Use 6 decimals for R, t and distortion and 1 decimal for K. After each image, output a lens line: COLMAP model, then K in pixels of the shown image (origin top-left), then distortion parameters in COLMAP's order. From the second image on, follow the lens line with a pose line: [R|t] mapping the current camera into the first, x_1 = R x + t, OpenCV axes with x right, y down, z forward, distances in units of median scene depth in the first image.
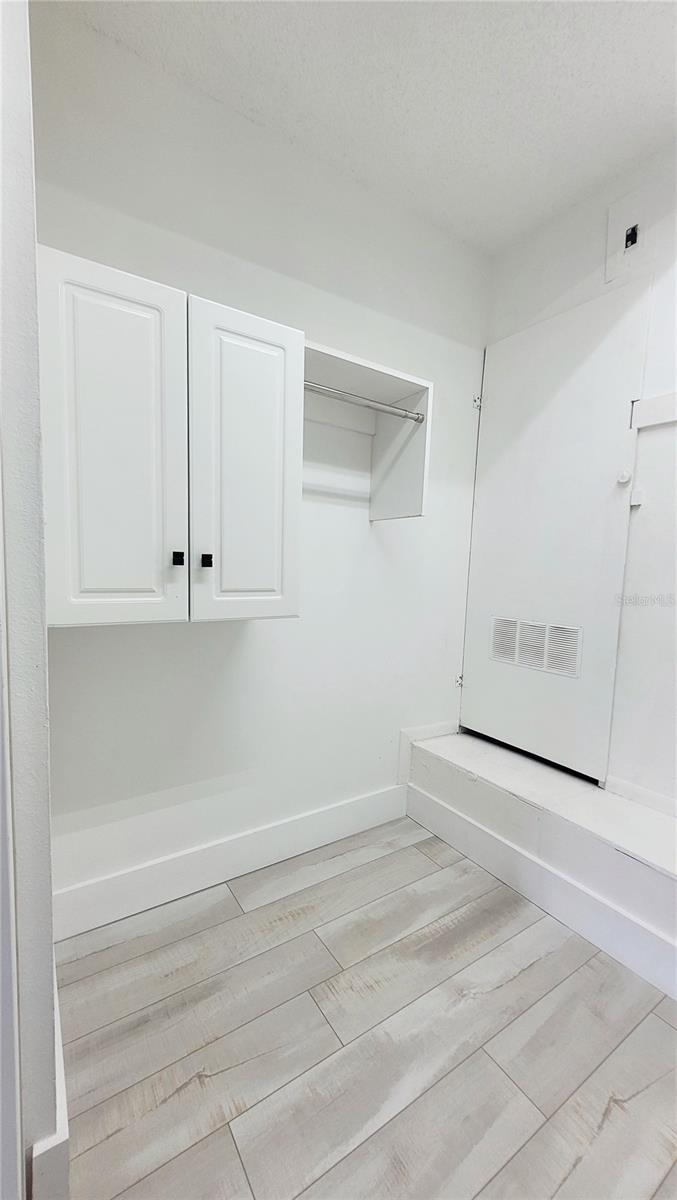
lens RADIAL K [[467.2, 0, 338.4], [0, 467.2, 605.3], [0, 0, 1]] dist [0.000206, 0.000069]
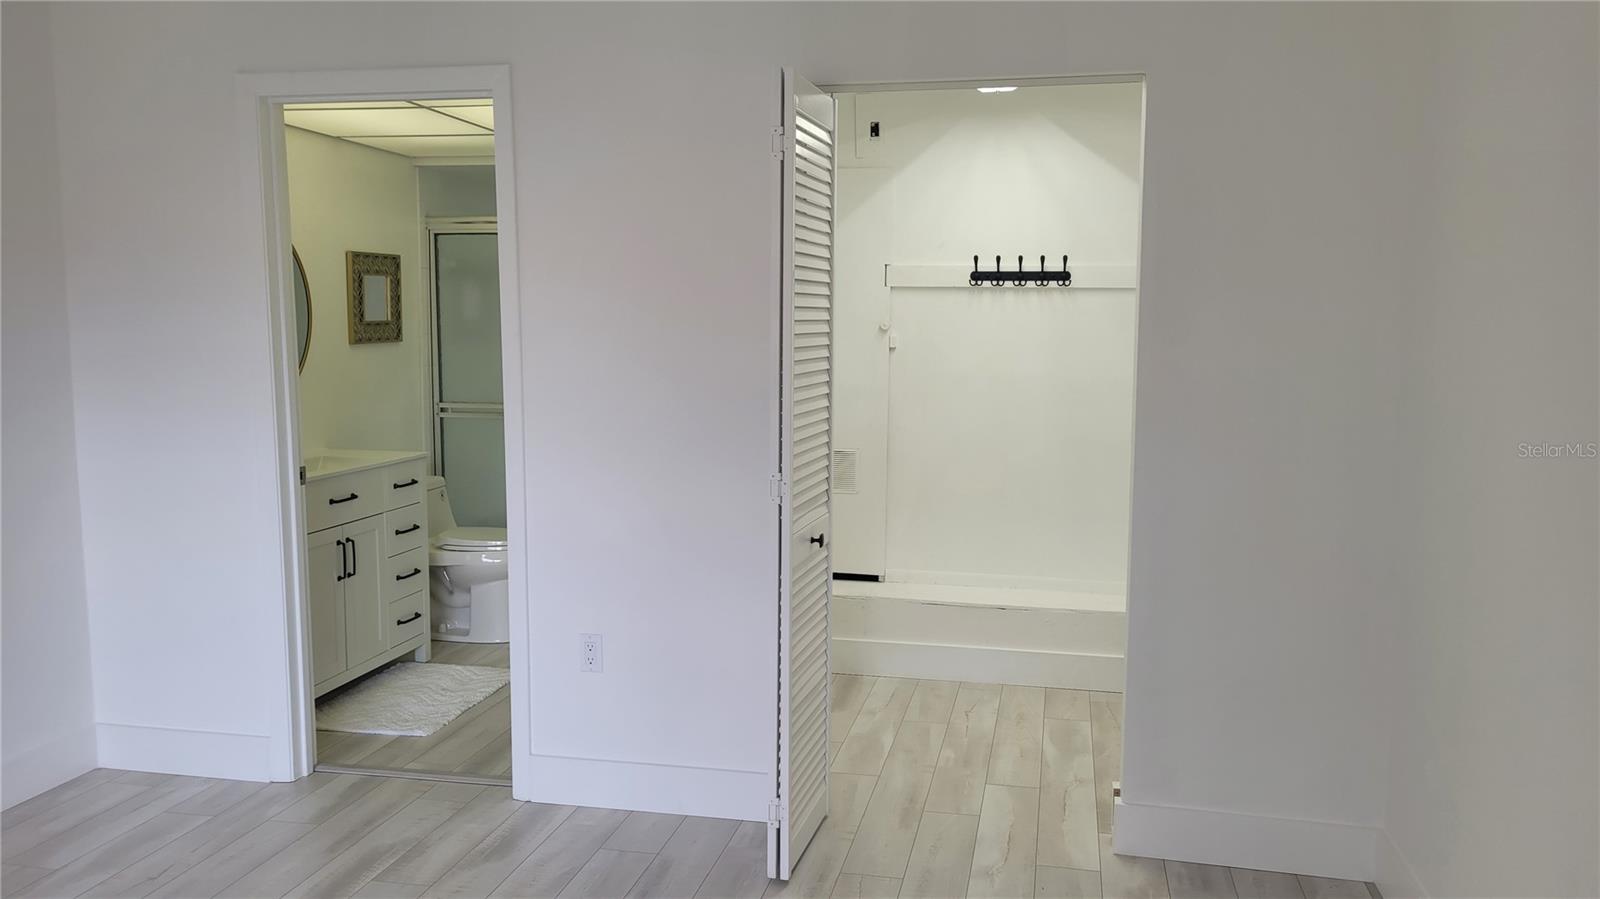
lens RADIAL K [[1203.0, 0, 800.0], [0, 1203.0, 449.5], [0, 0, 1]] dist [0.027766, -0.004896]
pose [[0.715676, -0.102483, 0.690873, -2.435902], [0.077531, 0.994720, 0.067240, -0.244671], [-0.694116, 0.005442, 0.719843, -1.552791]]
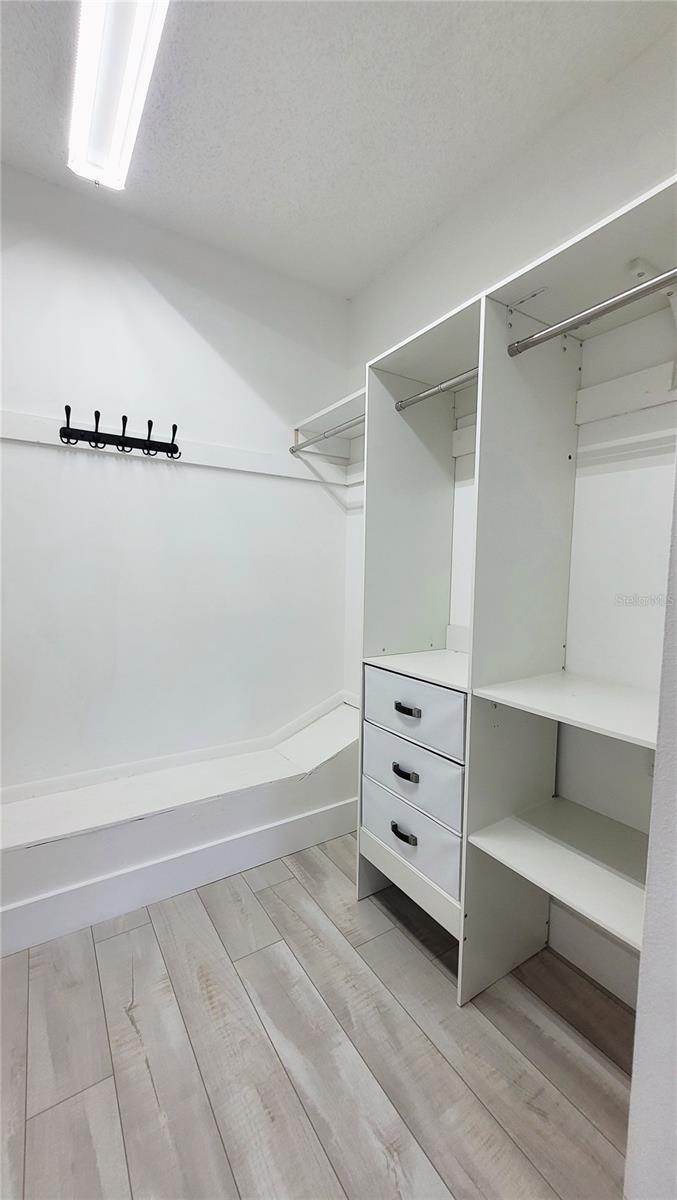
lens RADIAL K [[467.2, 0, 338.4], [0, 467.2, 605.3], [0, 0, 1]] dist [0.000206, 0.000069]
pose [[0.004983, -0.112475, 0.993642, -0.442341], [0.069901, 0.991263, 0.111855, -0.101150], [-0.997541, 0.068899, 0.012801, 0.284972]]
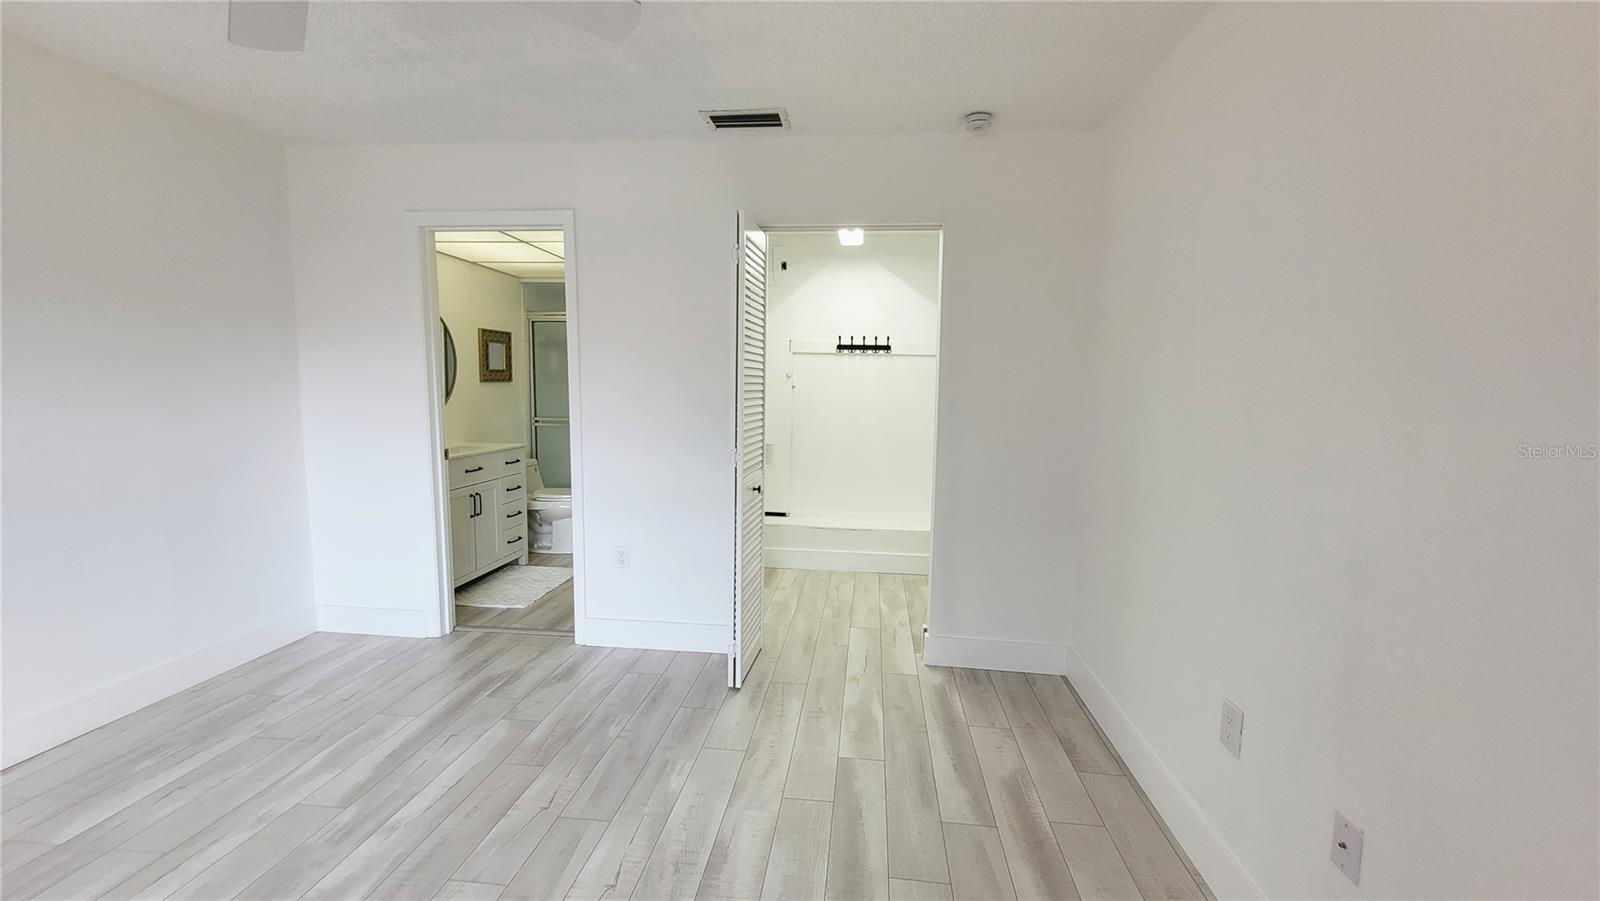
lens RADIAL K [[622.9, 0, 800.0], [0, 622.9, 450.5], [0, 0, 1]] dist [0.000206, 0.000069]
pose [[0.639942, -0.098937, 0.762028, -2.262476], [0.069838, 0.995061, 0.070543, -0.158849], [-0.765243, 0.008075, 0.643690, -1.295258]]
